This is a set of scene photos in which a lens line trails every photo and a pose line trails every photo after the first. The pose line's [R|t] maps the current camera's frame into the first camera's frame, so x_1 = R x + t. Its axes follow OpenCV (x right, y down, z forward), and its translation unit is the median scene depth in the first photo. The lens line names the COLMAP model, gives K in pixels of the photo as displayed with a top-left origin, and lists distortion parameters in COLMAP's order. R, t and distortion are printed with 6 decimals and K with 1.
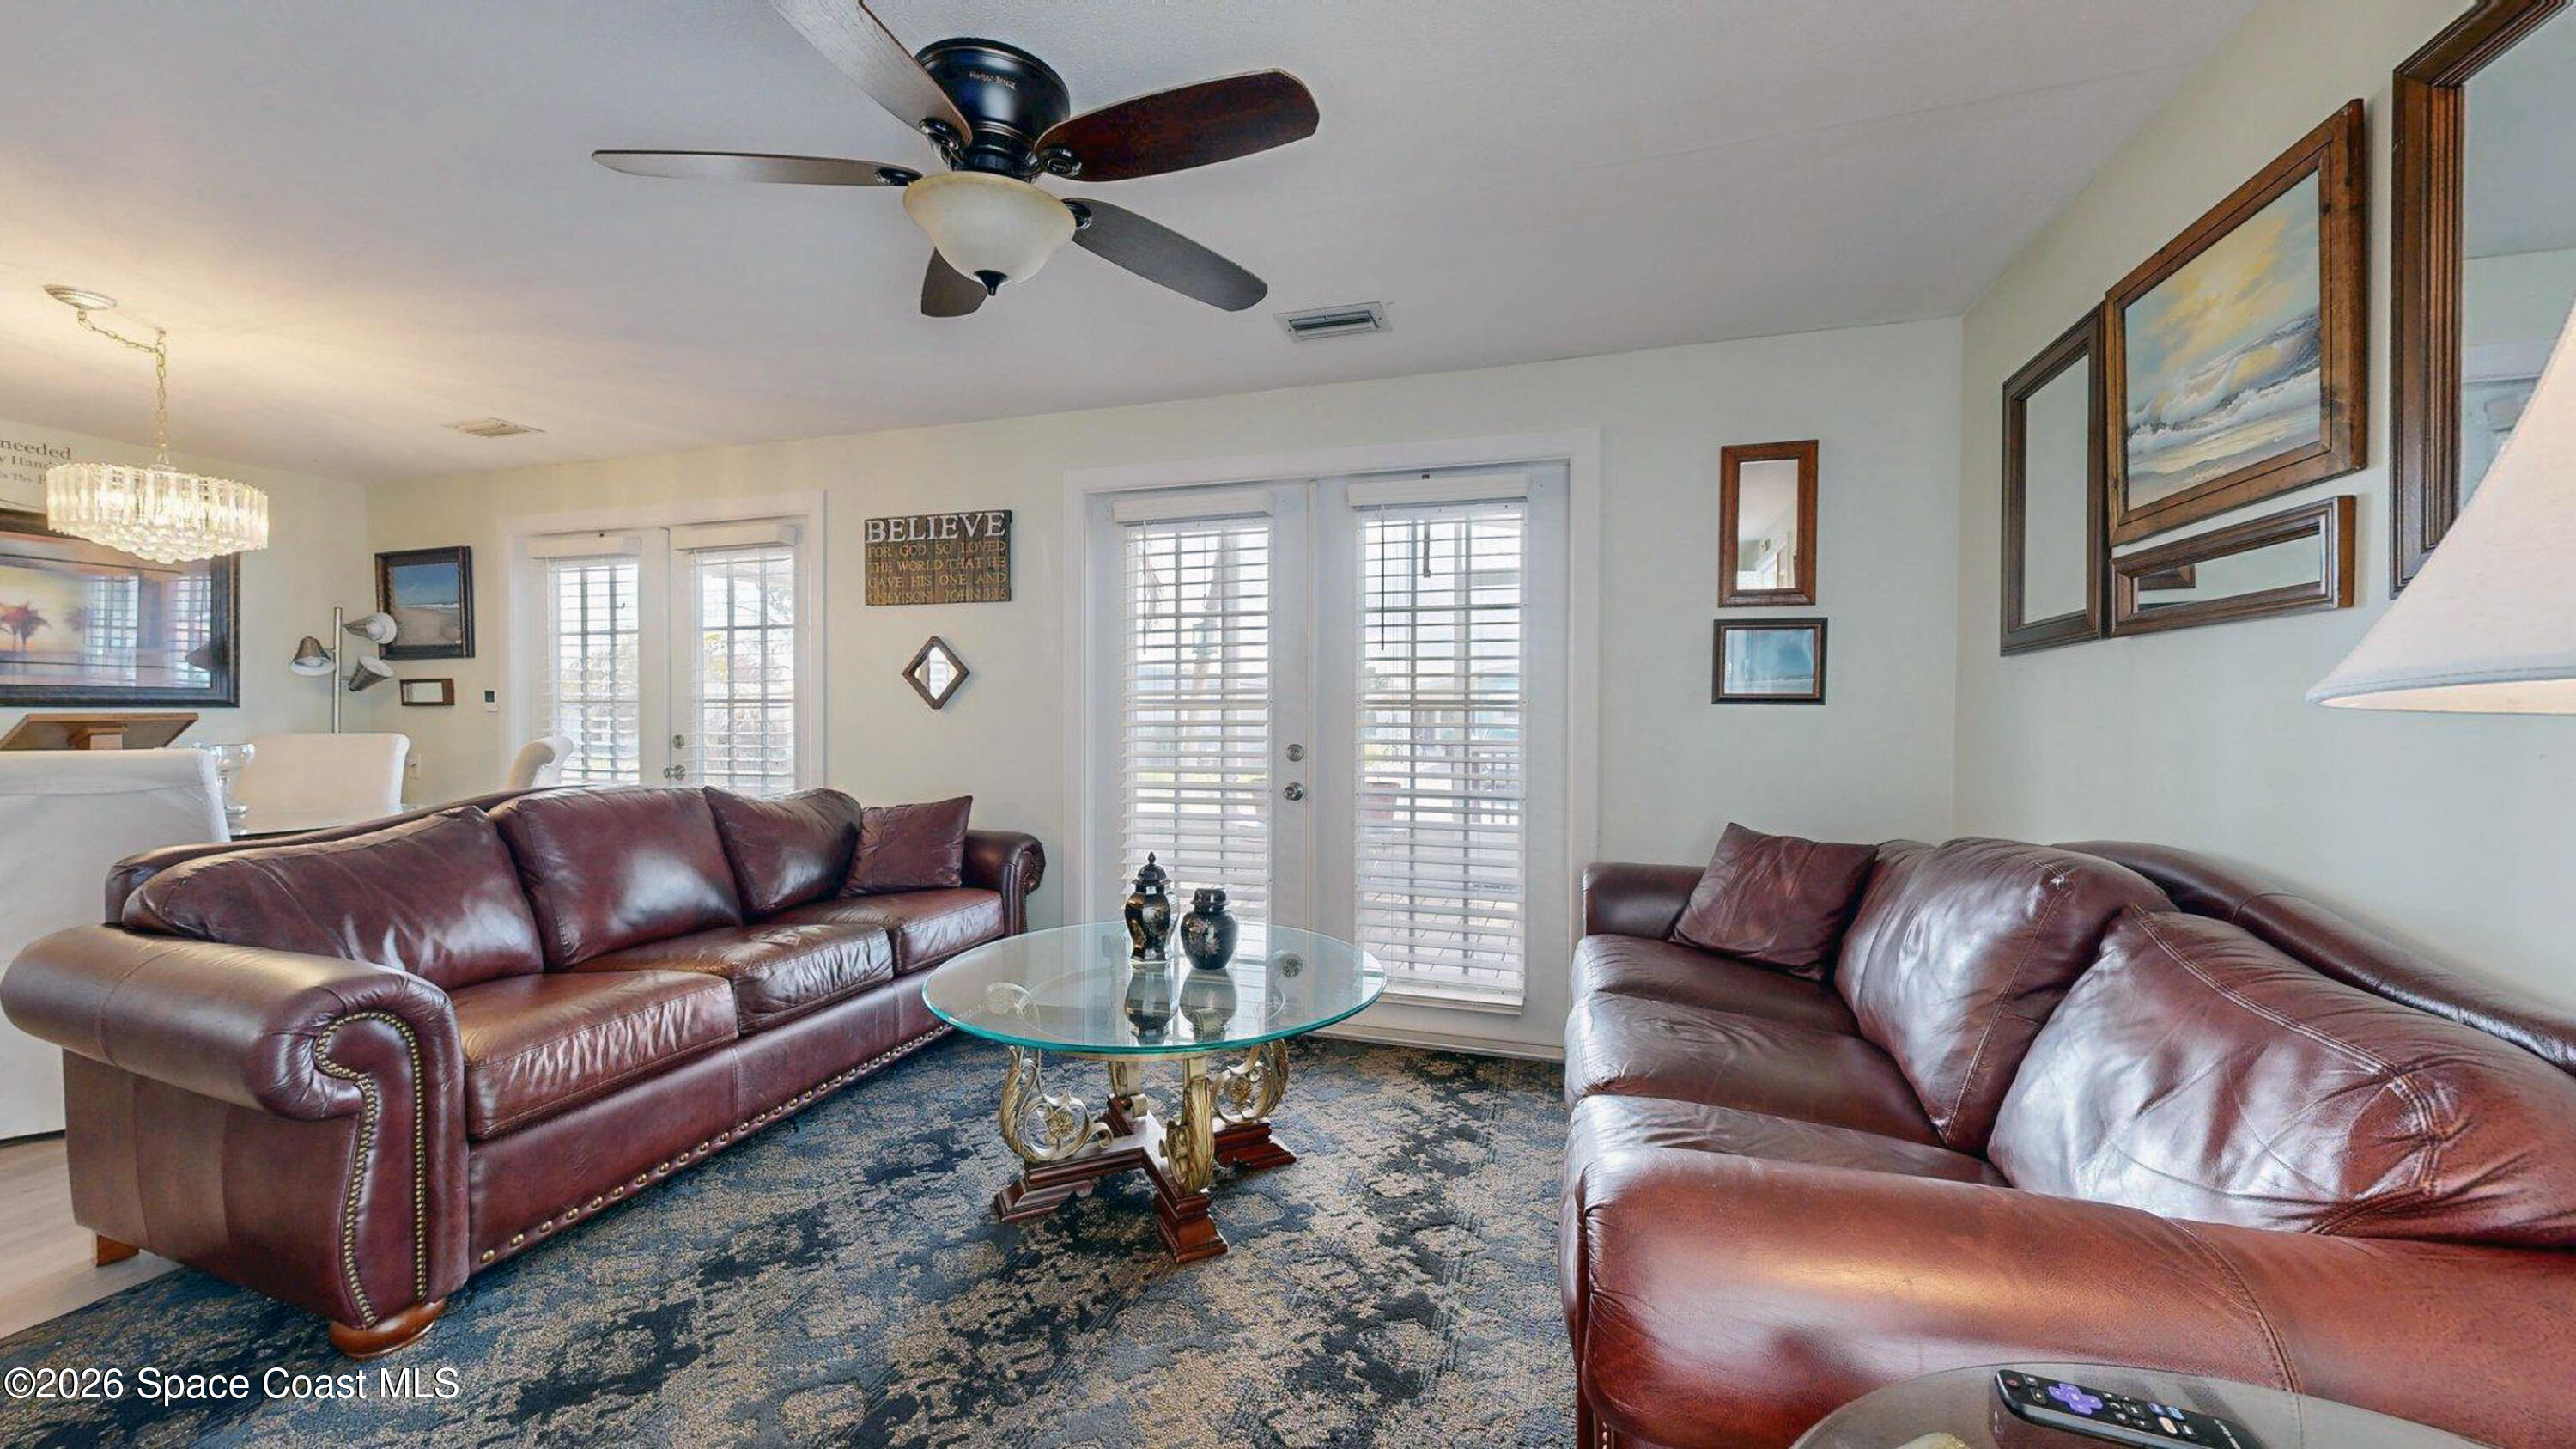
lens RADIAL K [[945.7, 0, 1288.1], [0, 945.7, 722.2], [0, 0, 1]] dist [0.000666, 0.000181]
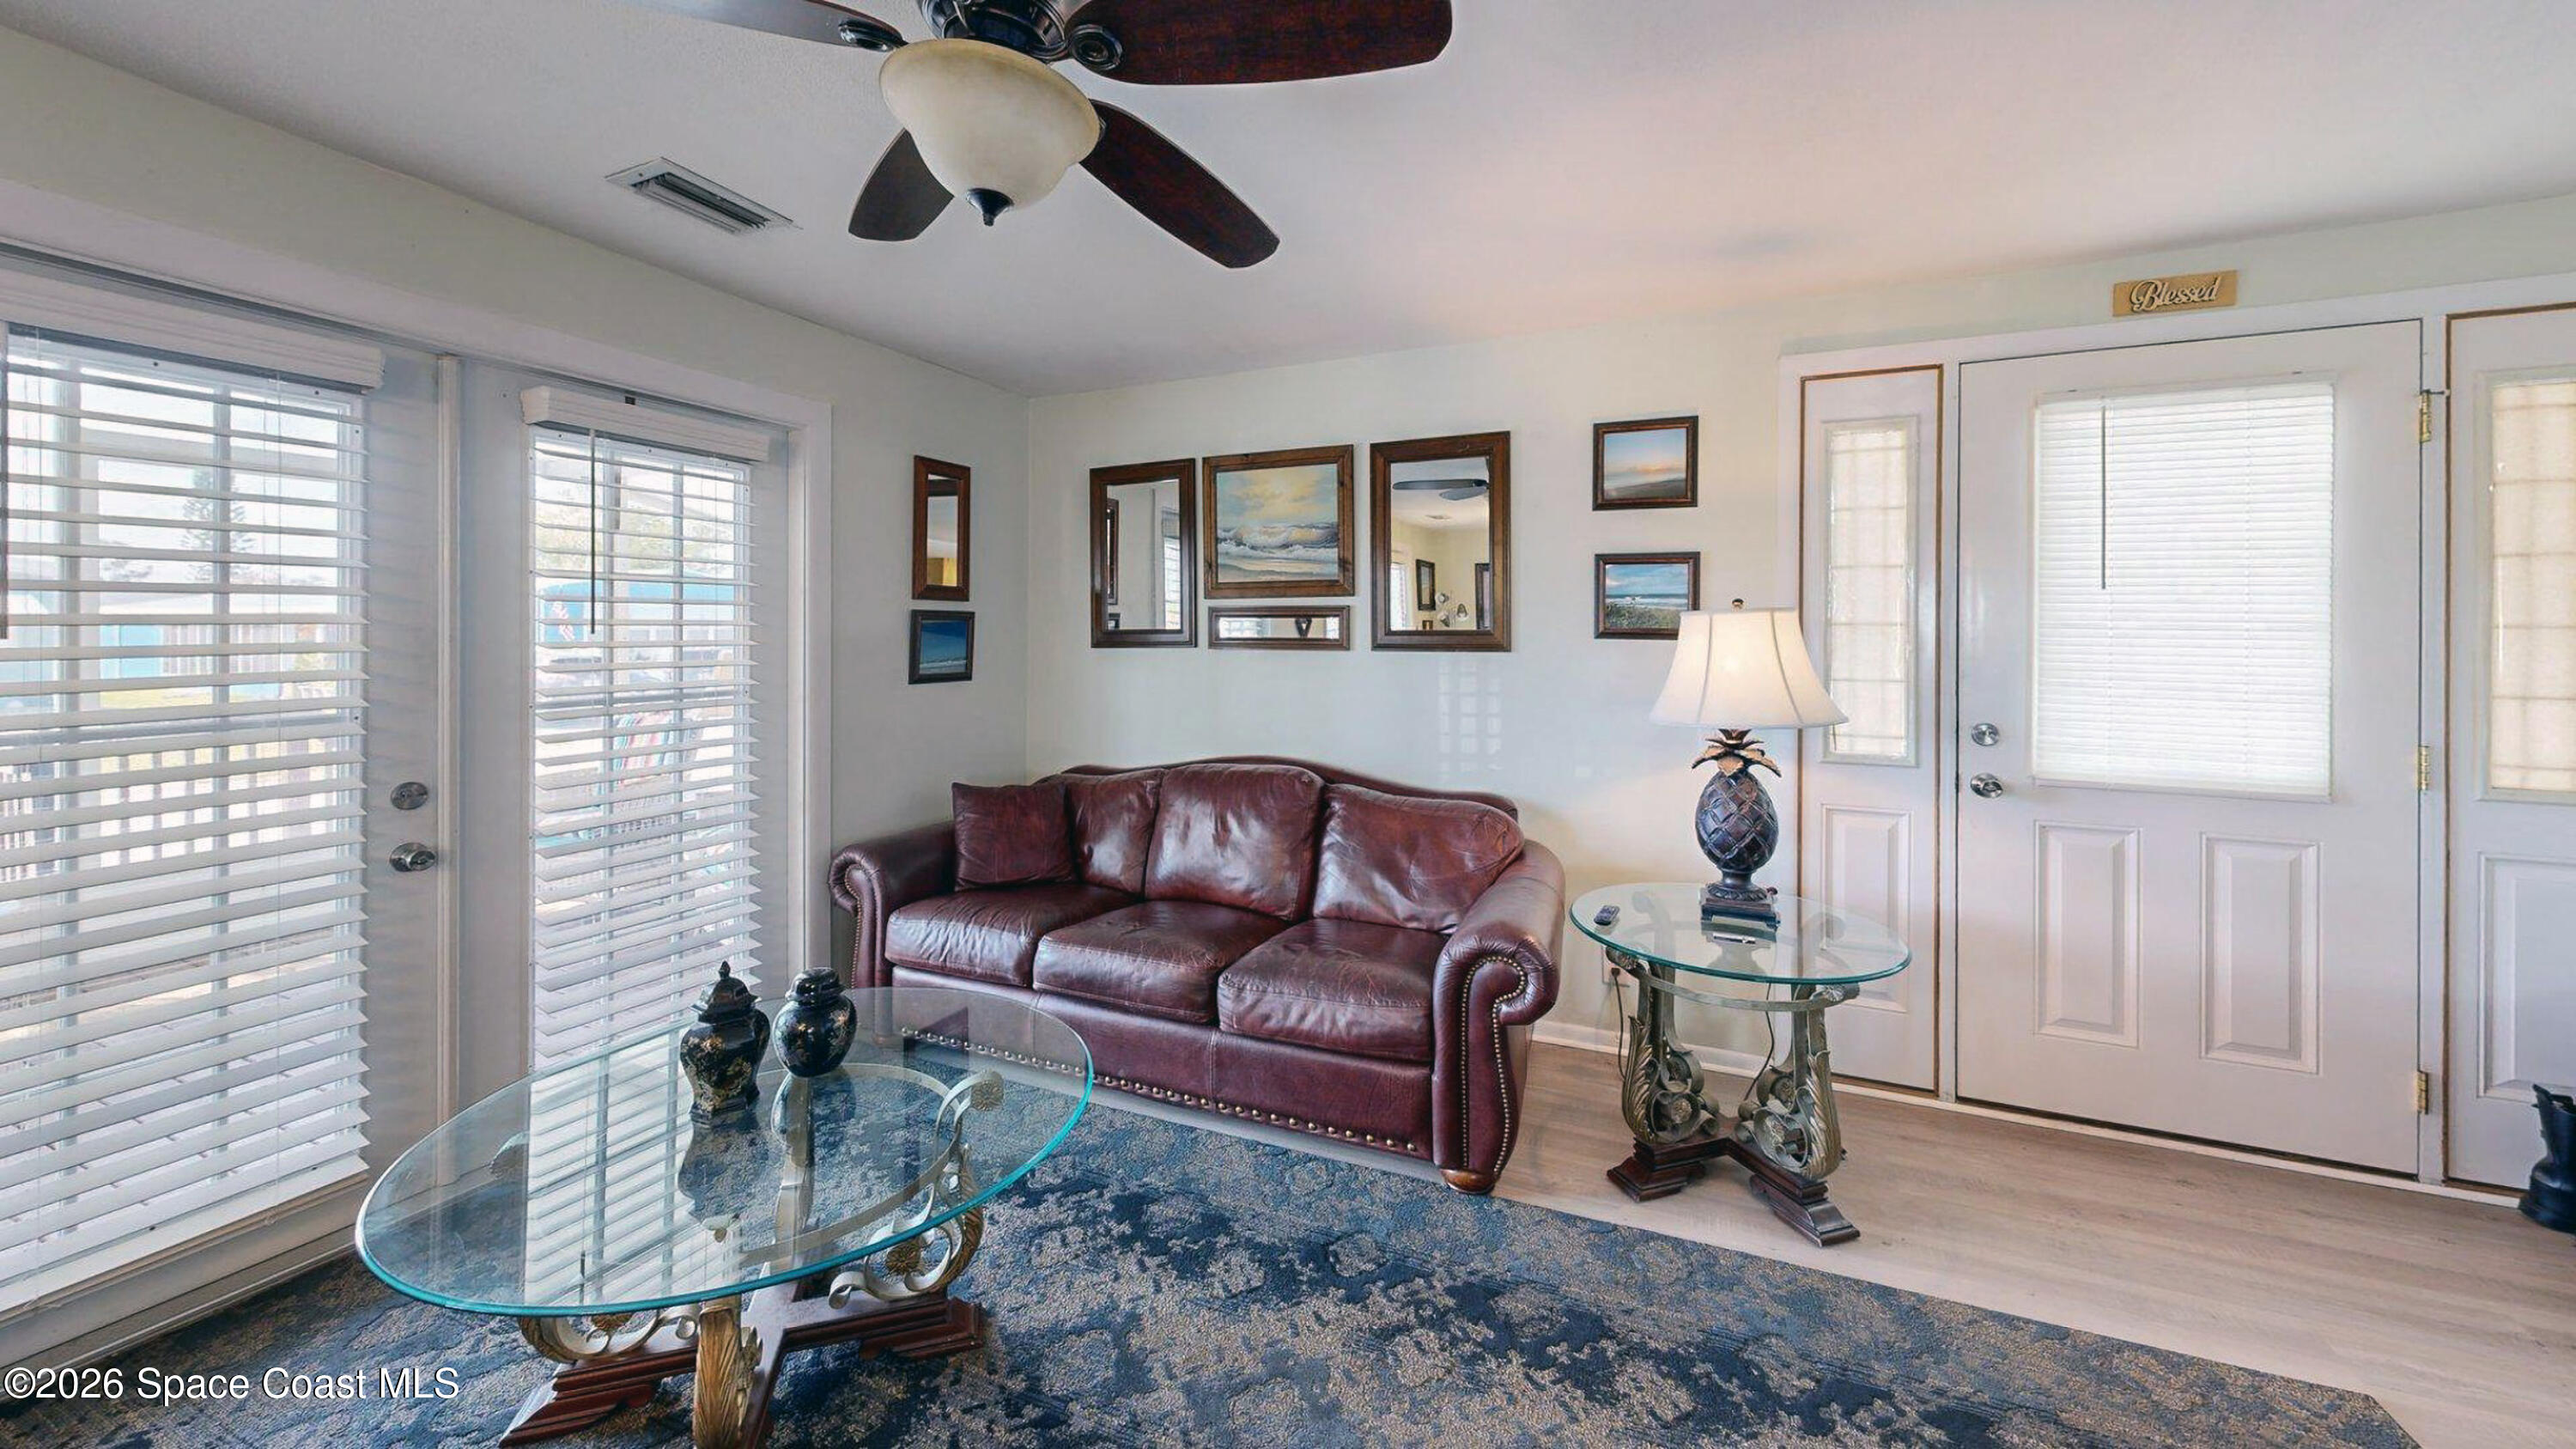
lens RADIAL K [[945.7, 0, 1283.4], [0, 945.7, 723.6], [0, 0, 1]] dist [0.000666, 0.000181]
pose [[0.128363, -0.103905, 0.986269, -0.640964], [0.012933, 0.994587, 0.103098, -0.088064], [-0.991643, -0.000479, 0.129012, 0.407054]]
